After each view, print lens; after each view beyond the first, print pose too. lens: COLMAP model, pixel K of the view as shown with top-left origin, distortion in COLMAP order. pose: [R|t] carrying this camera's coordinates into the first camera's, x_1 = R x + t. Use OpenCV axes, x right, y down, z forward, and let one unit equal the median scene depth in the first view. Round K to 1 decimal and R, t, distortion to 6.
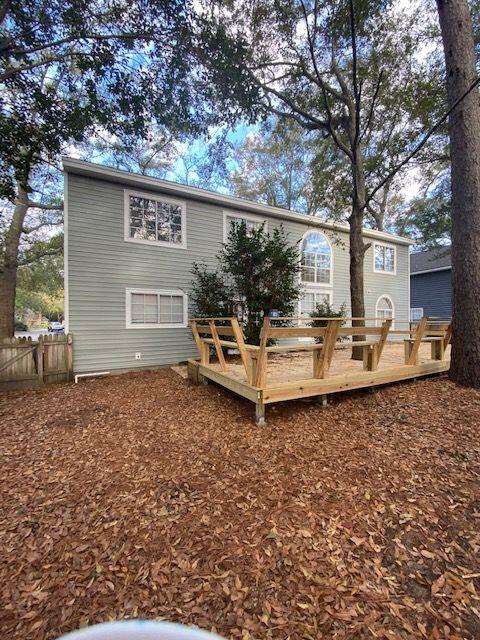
lens RADIAL K [[256.8, 0, 237.4], [0, 256.8, 325.1], [0, 0, 1]] dist [-0.002478, -0.000602]
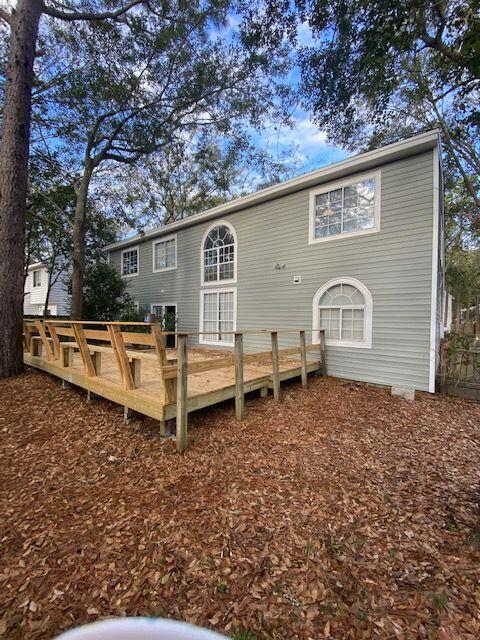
lens RADIAL K [[256.8, 0, 242.2], [0, 256.8, 317.3], [0, 0, 1]] dist [-0.002478, -0.000602]
pose [[0.421923, 0.022657, -0.906348, 1.110917], [0.002379, 0.999657, 0.026097, -0.062016], [0.906629, -0.013167, 0.421724, 0.689827]]
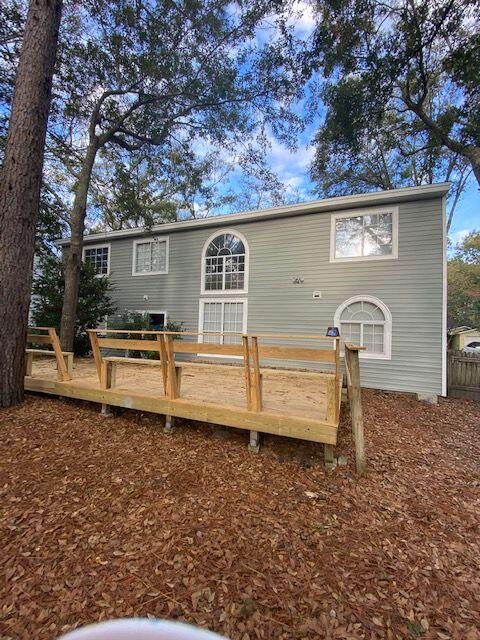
lens RADIAL K [[256.8, 0, 238.6], [0, 256.8, 317.3], [0, 0, 1]] dist [-0.002478, -0.000602]
pose [[0.665110, 0.005369, -0.746726, 0.944545], [-0.028591, 0.999424, -0.018279, -0.061353], [0.746198, 0.033507, 0.664880, 0.472669]]
